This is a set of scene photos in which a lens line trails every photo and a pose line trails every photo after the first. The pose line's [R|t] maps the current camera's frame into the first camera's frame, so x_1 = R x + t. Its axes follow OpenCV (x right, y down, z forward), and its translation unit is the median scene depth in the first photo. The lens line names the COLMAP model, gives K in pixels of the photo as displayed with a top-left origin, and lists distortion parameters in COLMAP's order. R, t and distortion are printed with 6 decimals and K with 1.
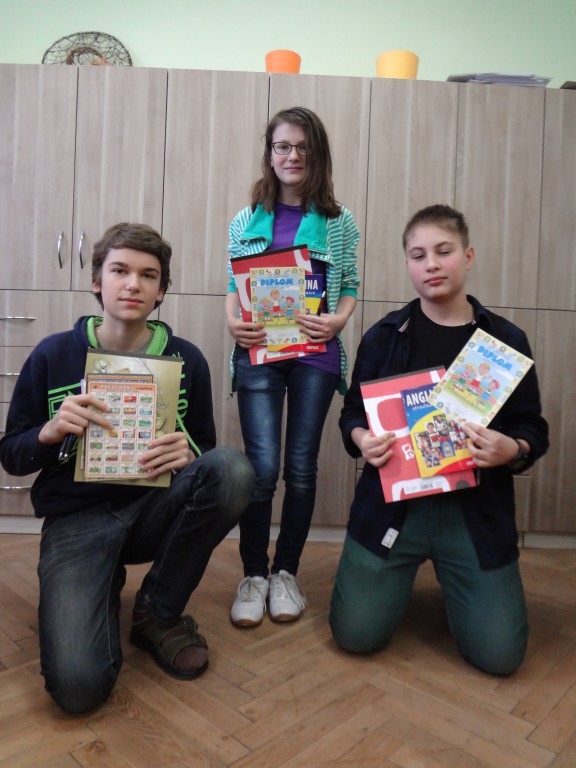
lens RADIAL K [[579.1, 0, 285.7], [0, 579.1, 385.8], [0, 0, 1]] dist [-0.052139, 0.013053]
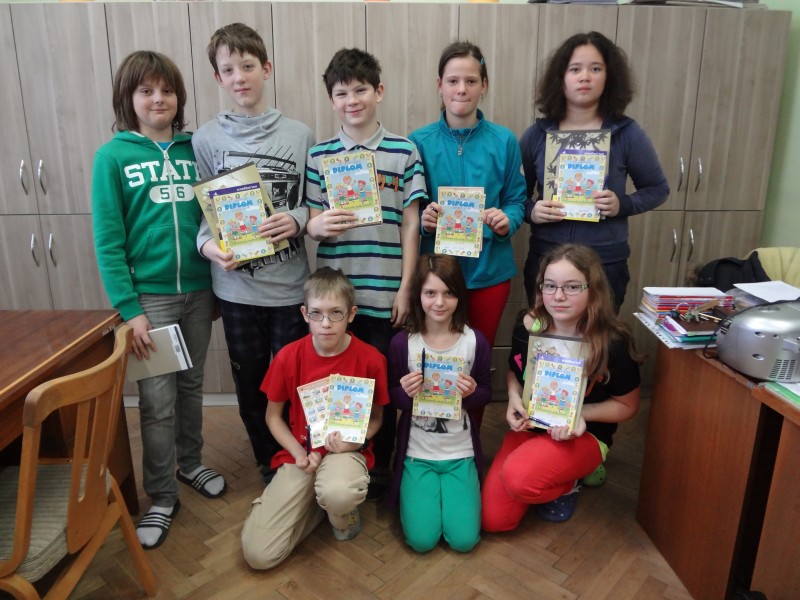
lens RADIAL K [[603.3, 0, 397.1], [0, 603.3, 299.8], [0, 0, 1]] dist [-0.052139, 0.013053]
pose [[0.999062, -0.041039, 0.013794, -0.006978], [0.036855, 0.973328, 0.226440, -0.253743], [-0.022719, -0.225719, 0.973927, -0.234915]]
